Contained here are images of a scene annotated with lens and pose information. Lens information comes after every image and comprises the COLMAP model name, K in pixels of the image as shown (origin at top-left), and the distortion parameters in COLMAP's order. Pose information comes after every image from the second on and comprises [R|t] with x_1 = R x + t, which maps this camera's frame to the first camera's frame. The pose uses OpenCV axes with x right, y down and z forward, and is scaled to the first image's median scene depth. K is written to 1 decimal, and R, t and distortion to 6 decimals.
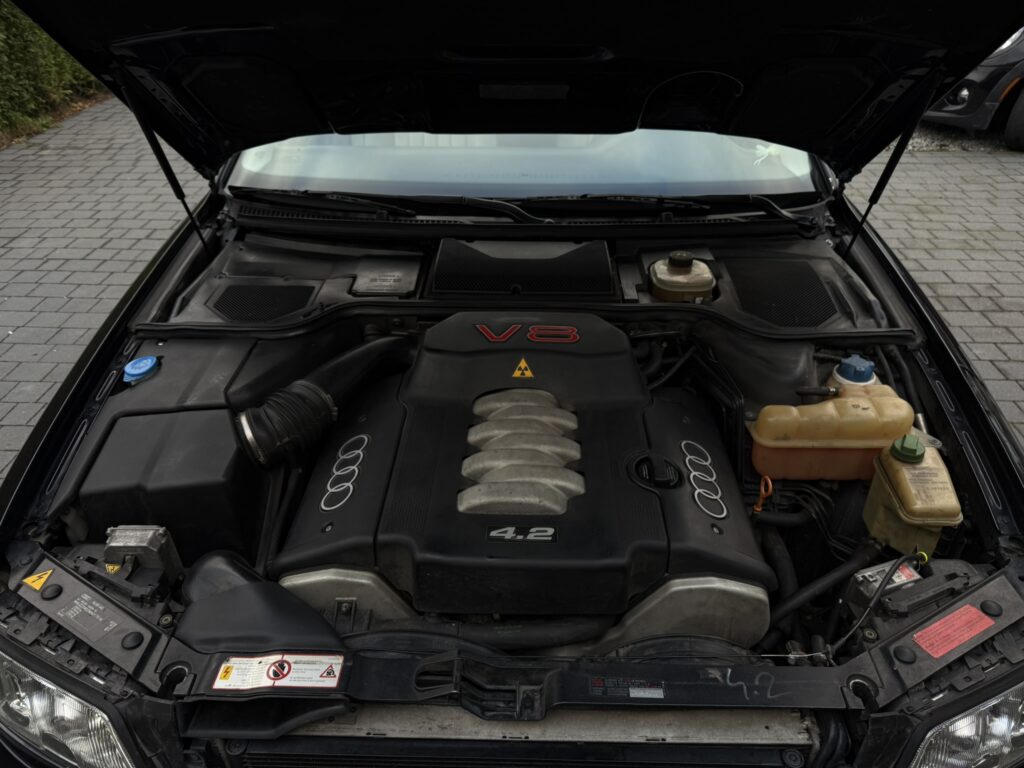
lens RADIAL K [[716.0, 0, 509.5], [0, 716.0, 382.9], [0, 0, 1]] dist [0.021897, -0.025803]
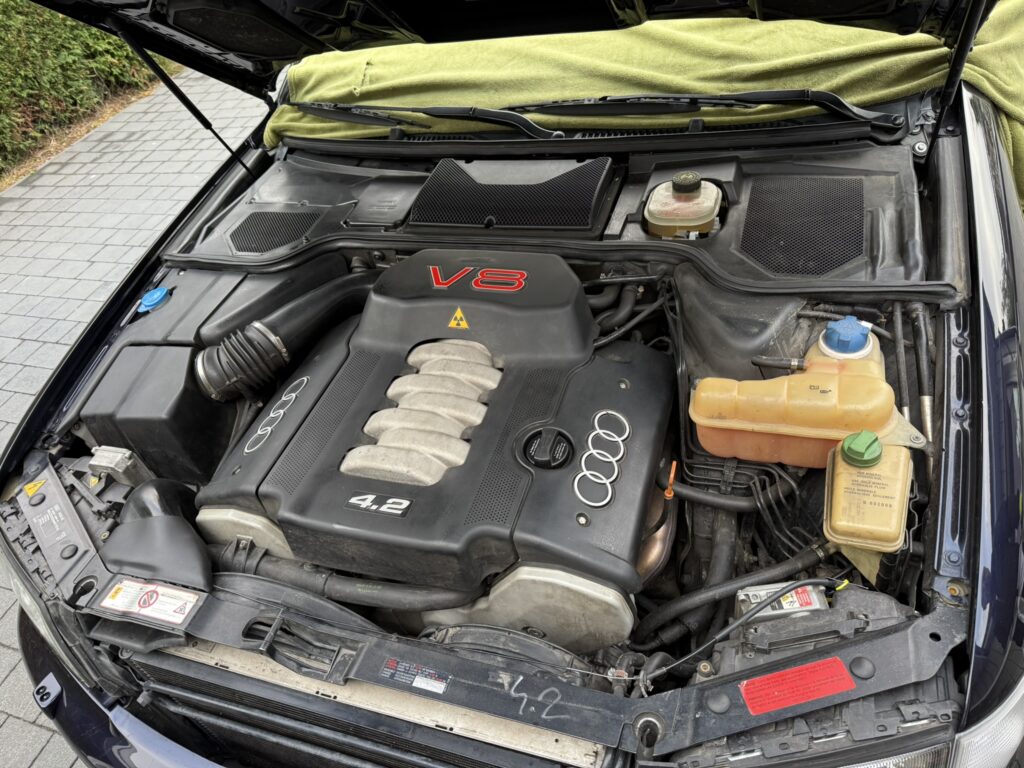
lens RADIAL K [[716.0, 0, 507.4], [0, 716.0, 381.7], [0, 0, 1]] dist [0.021897, -0.025803]
pose [[0.945256, 0.075564, -0.317459, 0.415829], [-0.013240, 0.980901, 0.194057, -0.131065], [0.326060, -0.179231, 0.928203, 0.124832]]
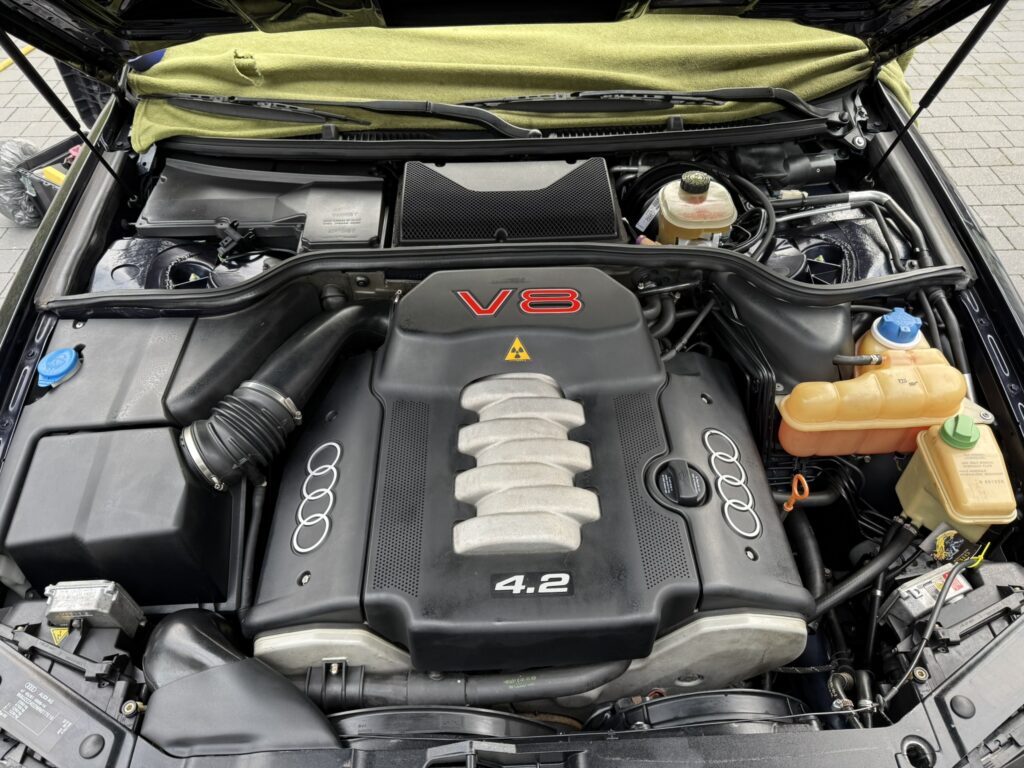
lens RADIAL K [[716.0, 0, 511.3], [0, 716.0, 380.3], [0, 0, 1]] dist [0.021897, -0.025803]
pose [[0.997977, -0.051518, 0.037254, -0.022883], [0.041631, 0.972415, 0.229514, -0.190473], [-0.048050, -0.227498, 0.972592, 0.179515]]
